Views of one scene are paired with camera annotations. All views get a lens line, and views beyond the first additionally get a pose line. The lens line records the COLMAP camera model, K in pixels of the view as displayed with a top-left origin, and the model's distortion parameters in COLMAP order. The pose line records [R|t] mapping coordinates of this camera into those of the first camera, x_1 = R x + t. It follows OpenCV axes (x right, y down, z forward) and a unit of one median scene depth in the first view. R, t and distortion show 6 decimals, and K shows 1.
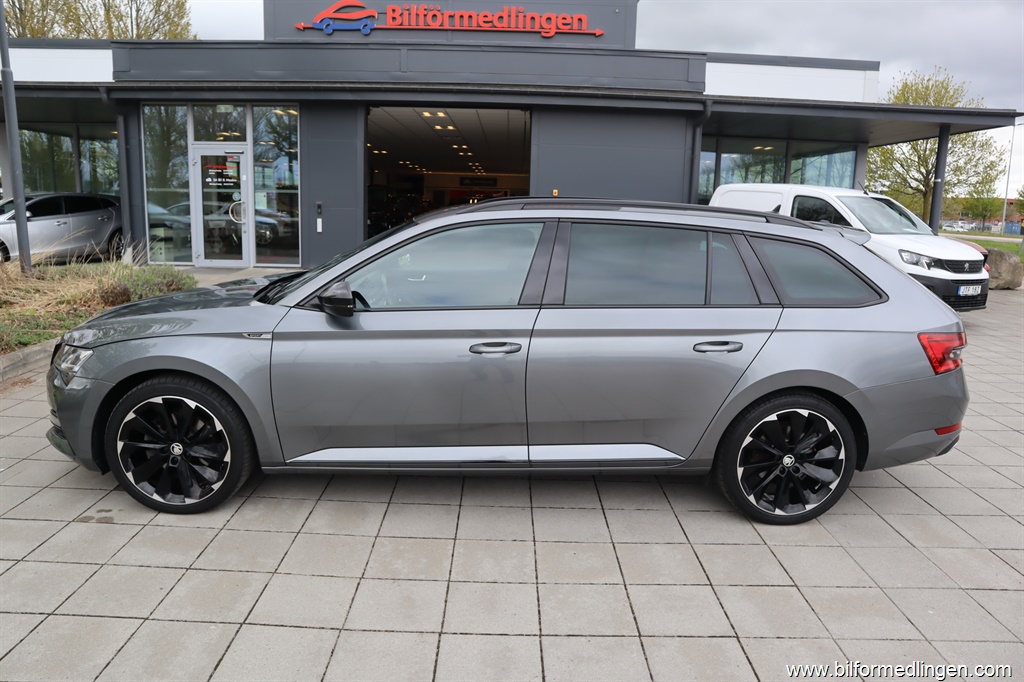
lens RADIAL K [[720.1, 0, 512.1], [0, 720.1, 341.9], [0, 0, 1]] dist [-0.108645, 0.066207]
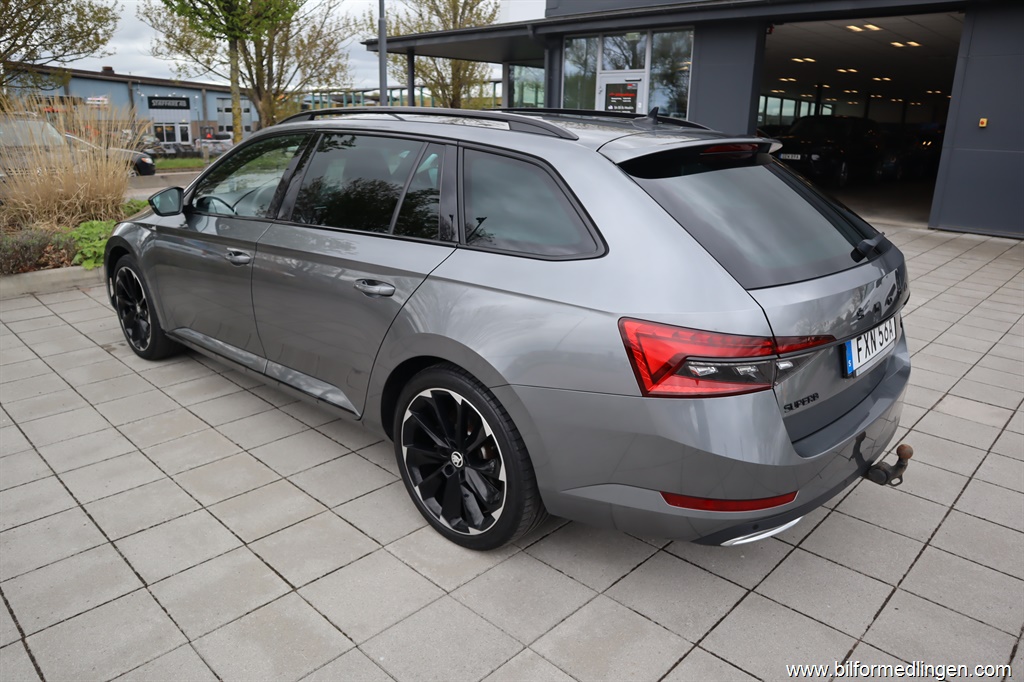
lens RADIAL K [[720.1, 0, 514.2], [0, 720.1, 343.2], [0, 0, 1]] dist [-0.108645, 0.066207]
pose [[0.718119, 0.193530, -0.668469, 0.906553], [-0.133984, 0.981032, 0.140085, -0.062239], [0.682901, -0.011033, 0.730428, 0.498584]]
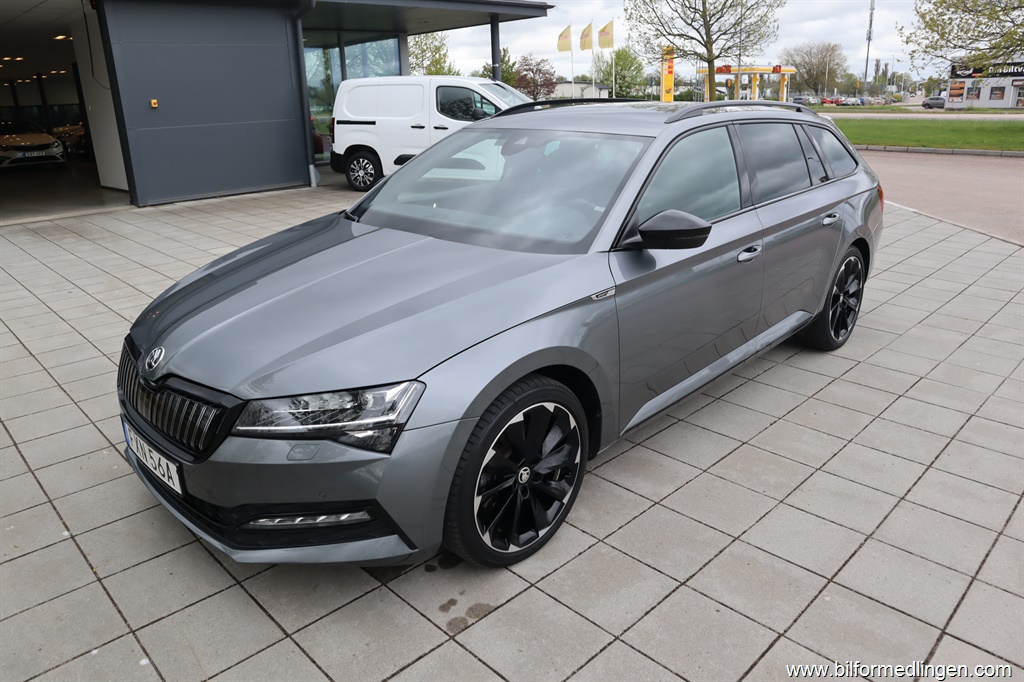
lens RADIAL K [[720.1, 0, 508.3], [0, 720.1, 335.1], [0, 0, 1]] dist [-0.108645, 0.066207]
pose [[0.719345, -0.268723, 0.640571, -0.897866], [0.182179, 0.962847, 0.199339, -0.135694], [-0.670339, -0.026695, 0.741575, 0.445937]]
